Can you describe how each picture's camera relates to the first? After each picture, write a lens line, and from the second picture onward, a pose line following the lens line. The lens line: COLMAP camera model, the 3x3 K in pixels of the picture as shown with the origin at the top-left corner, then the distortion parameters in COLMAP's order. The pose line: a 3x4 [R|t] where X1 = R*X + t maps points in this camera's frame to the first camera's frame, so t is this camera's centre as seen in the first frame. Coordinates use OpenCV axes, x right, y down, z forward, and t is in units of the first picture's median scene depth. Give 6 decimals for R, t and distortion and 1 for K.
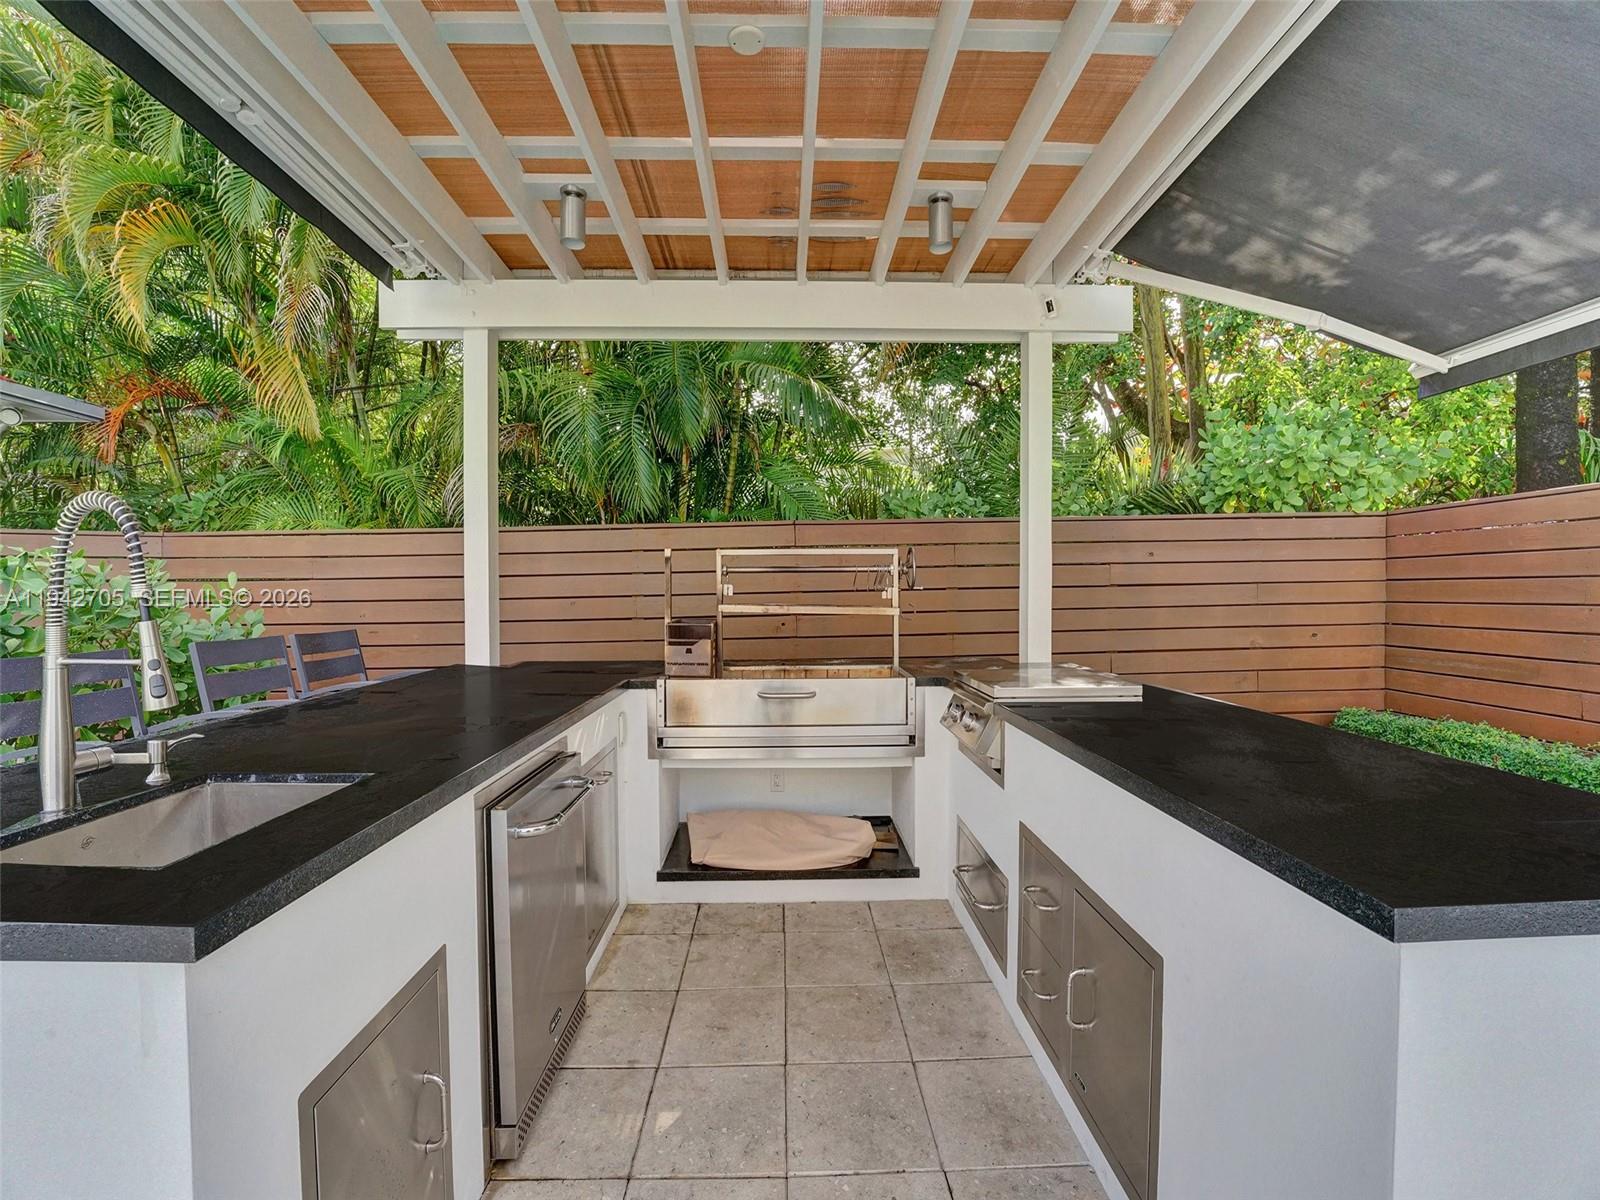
lens RADIAL K [[651.9, 0, 798.7], [0, 651.9, 593.3], [0, 0, 1]] dist [-0.023150, 0.000537]
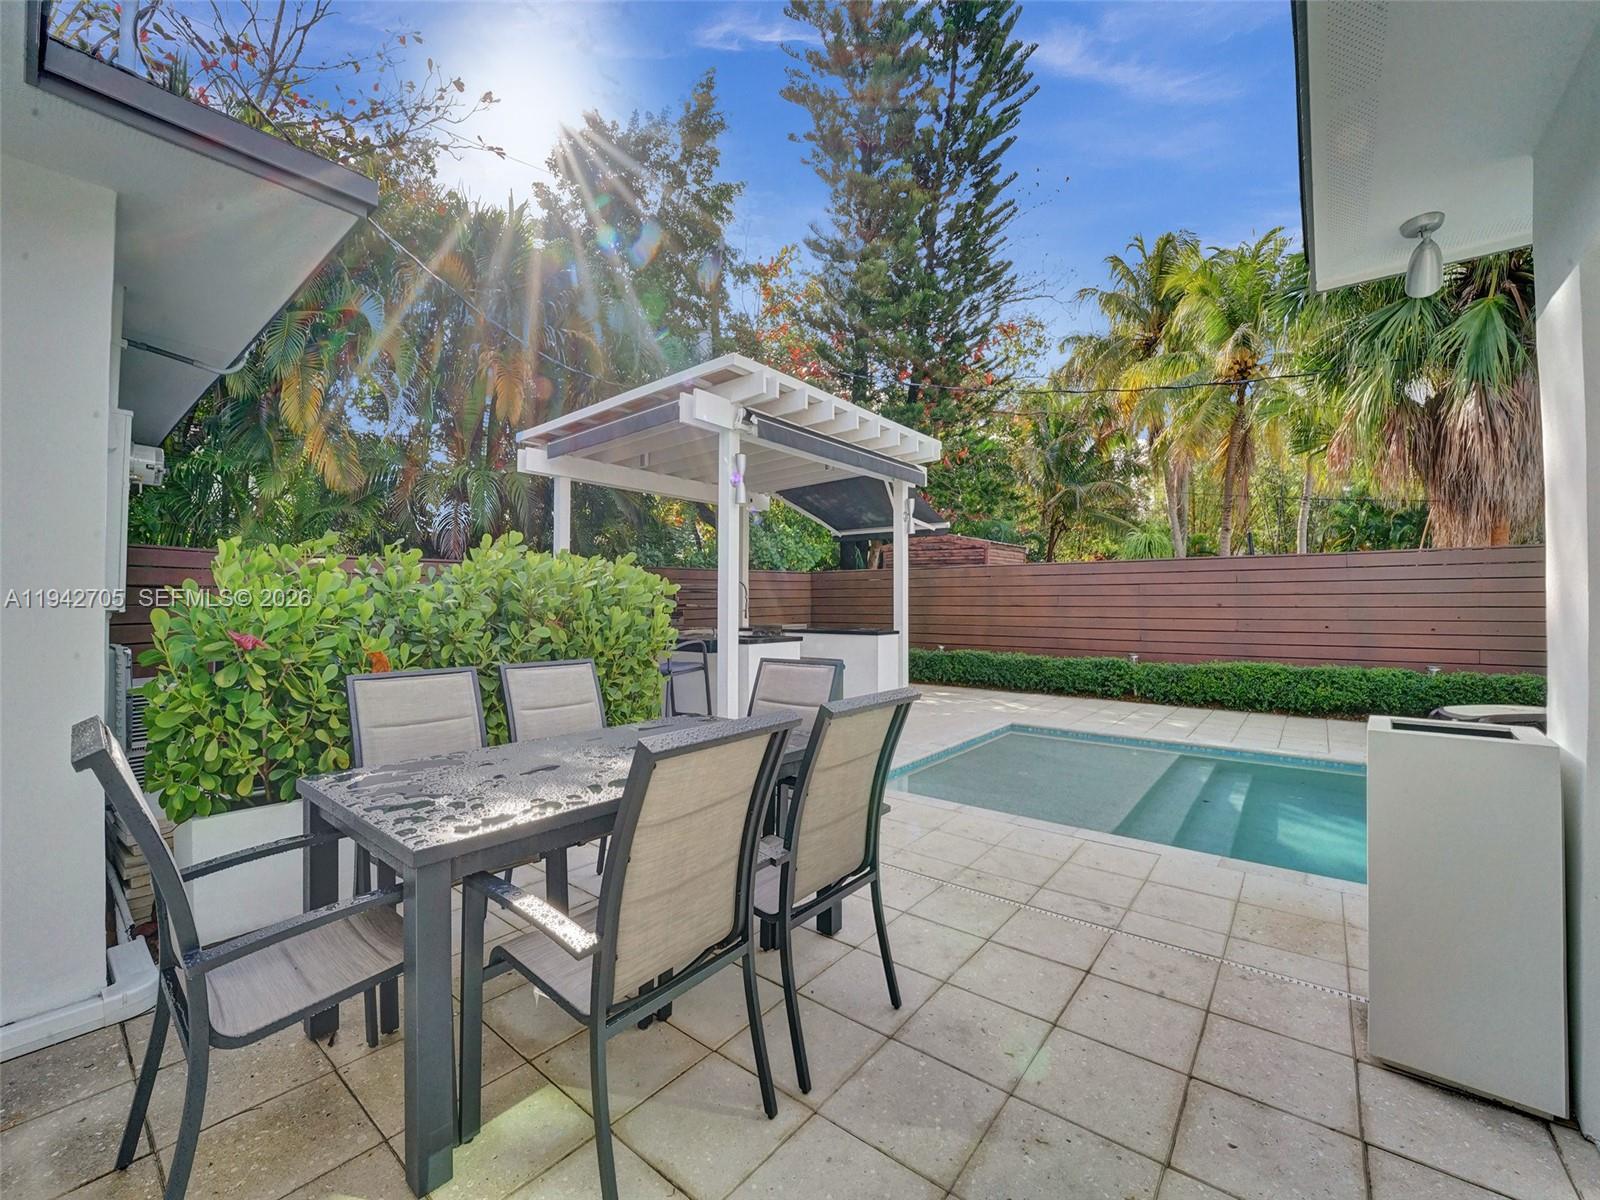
lens RADIAL K [[651.9, 0, 798.7], [0, 651.9, 593.3], [0, 0, 1]] dist [-0.023150, 0.000537]
pose [[0.648054, 0.014235, 0.761461, -1.192087], [0.005984, 0.999699, -0.023781, 0.025247], [-0.761571, 0.019968, 0.647774, -0.724447]]
